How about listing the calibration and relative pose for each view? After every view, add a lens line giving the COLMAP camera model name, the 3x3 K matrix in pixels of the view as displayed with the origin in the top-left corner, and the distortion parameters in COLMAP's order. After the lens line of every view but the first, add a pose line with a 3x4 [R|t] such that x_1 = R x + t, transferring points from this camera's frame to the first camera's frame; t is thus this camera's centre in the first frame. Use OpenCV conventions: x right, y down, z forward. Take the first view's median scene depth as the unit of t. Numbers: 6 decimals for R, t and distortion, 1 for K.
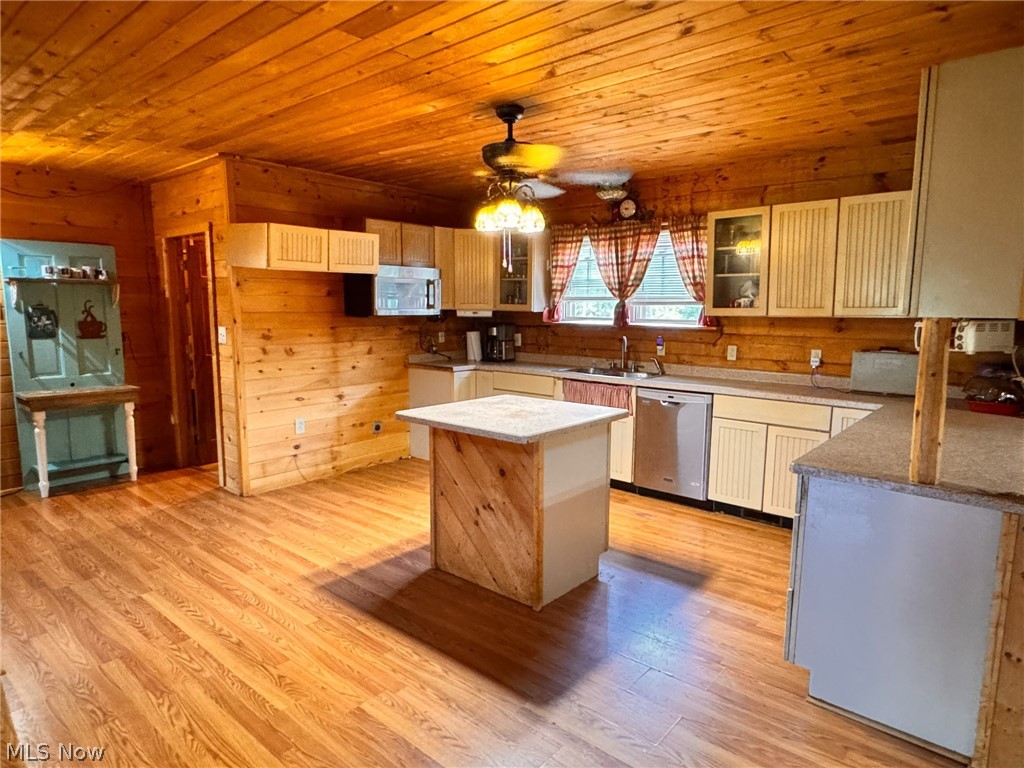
lens RADIAL K [[617.1, 0, 512.0], [0, 617.1, 384.0], [0, 0, 1]] dist [-0.004350, 0.000405]
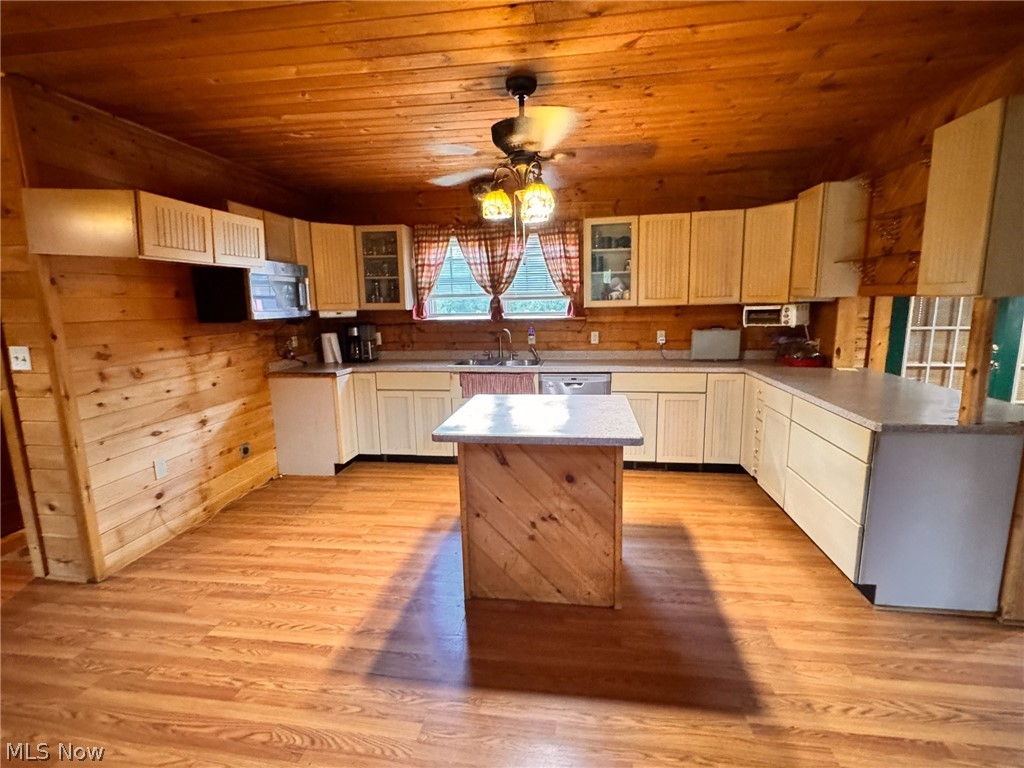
lens RADIAL K [[486.7, 0, 512.0], [0, 486.7, 384.0], [0, 0, 1]] dist [-0.003336, -0.000498]
pose [[0.844041, -0.112572, 0.524330, -0.290931], [0.093946, 0.993638, 0.062103, -0.033898], [-0.527986, -0.003159, 0.849247, 0.264477]]
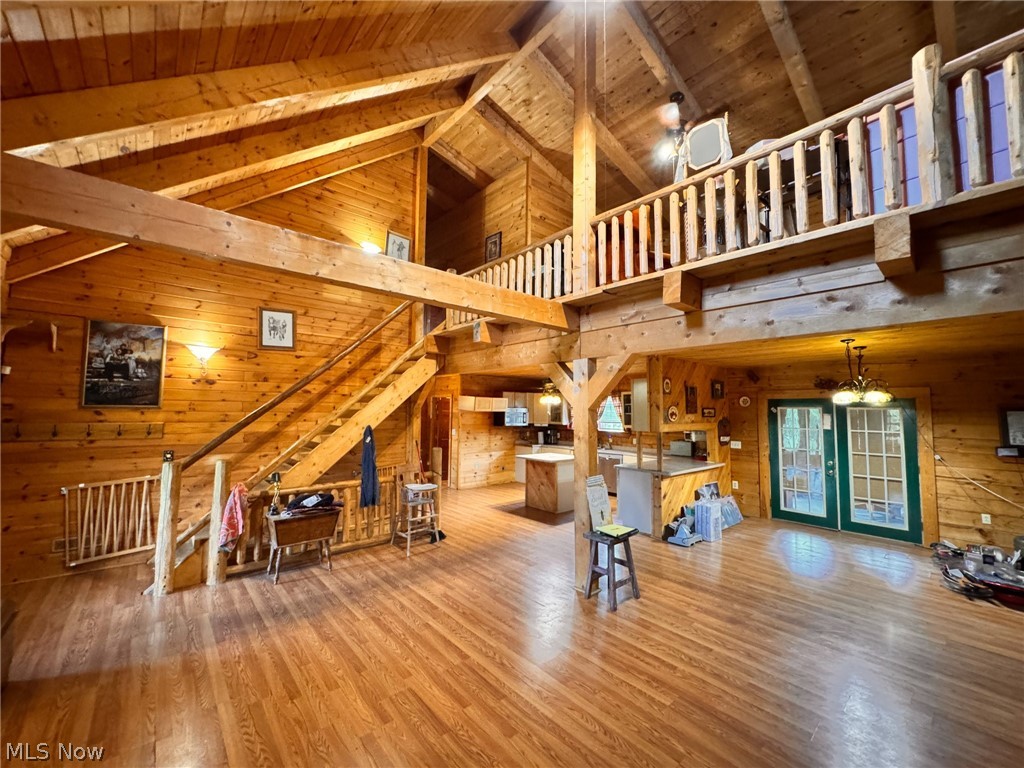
lens RADIAL K [[408.4, 0, 511.7], [0, 408.4, 383.1], [0, 0, 1]] dist [-0.002216, -0.000217]
pose [[0.989673, -0.003342, -0.143304, 0.076695], [-0.025362, 0.979873, -0.198003, 0.066925], [0.141082, 0.199592, 0.969669, -0.858064]]
